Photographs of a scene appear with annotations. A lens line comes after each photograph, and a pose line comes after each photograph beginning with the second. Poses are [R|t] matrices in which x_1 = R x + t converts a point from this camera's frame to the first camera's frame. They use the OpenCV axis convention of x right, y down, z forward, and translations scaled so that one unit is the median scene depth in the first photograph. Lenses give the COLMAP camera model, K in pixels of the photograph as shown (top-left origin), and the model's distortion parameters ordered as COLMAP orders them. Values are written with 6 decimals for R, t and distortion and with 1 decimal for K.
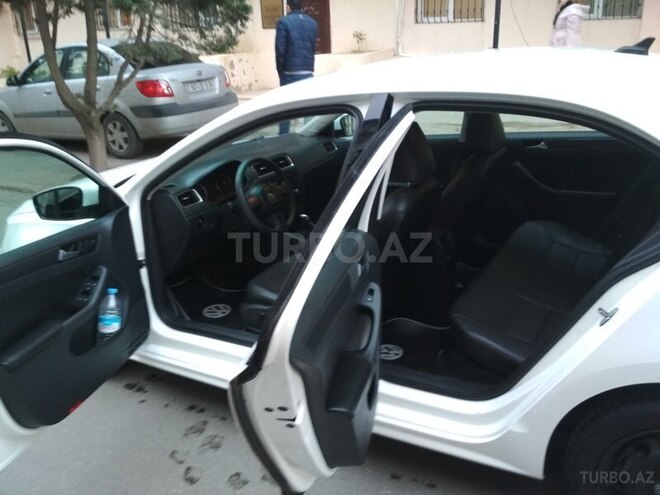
lens RADIAL K [[652.4, 0, 330.0], [0, 652.4, 247.5], [0, 0, 1]] dist [0.089054, -0.268500]
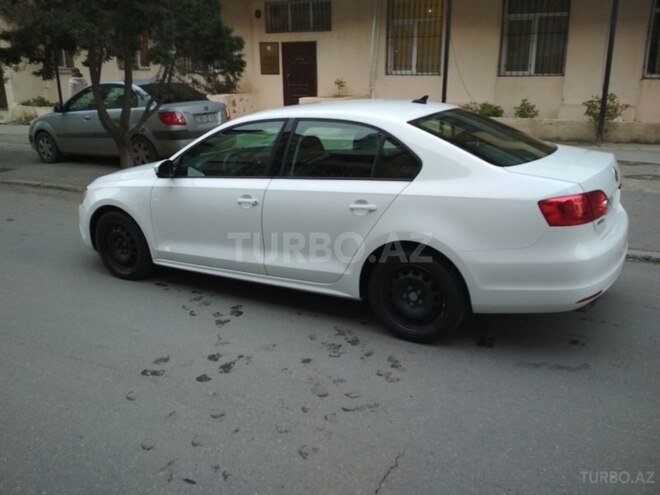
lens RADIAL K [[613.2, 0, 330.0], [0, 613.2, 247.5], [0, 0, 1]] dist [0.089938, -0.192901]
pose [[0.999416, 0.032518, 0.010530, 0.048539], [-0.031990, 0.998386, -0.046931, 0.068214], [-0.012039, 0.046567, 0.998843, -0.242619]]
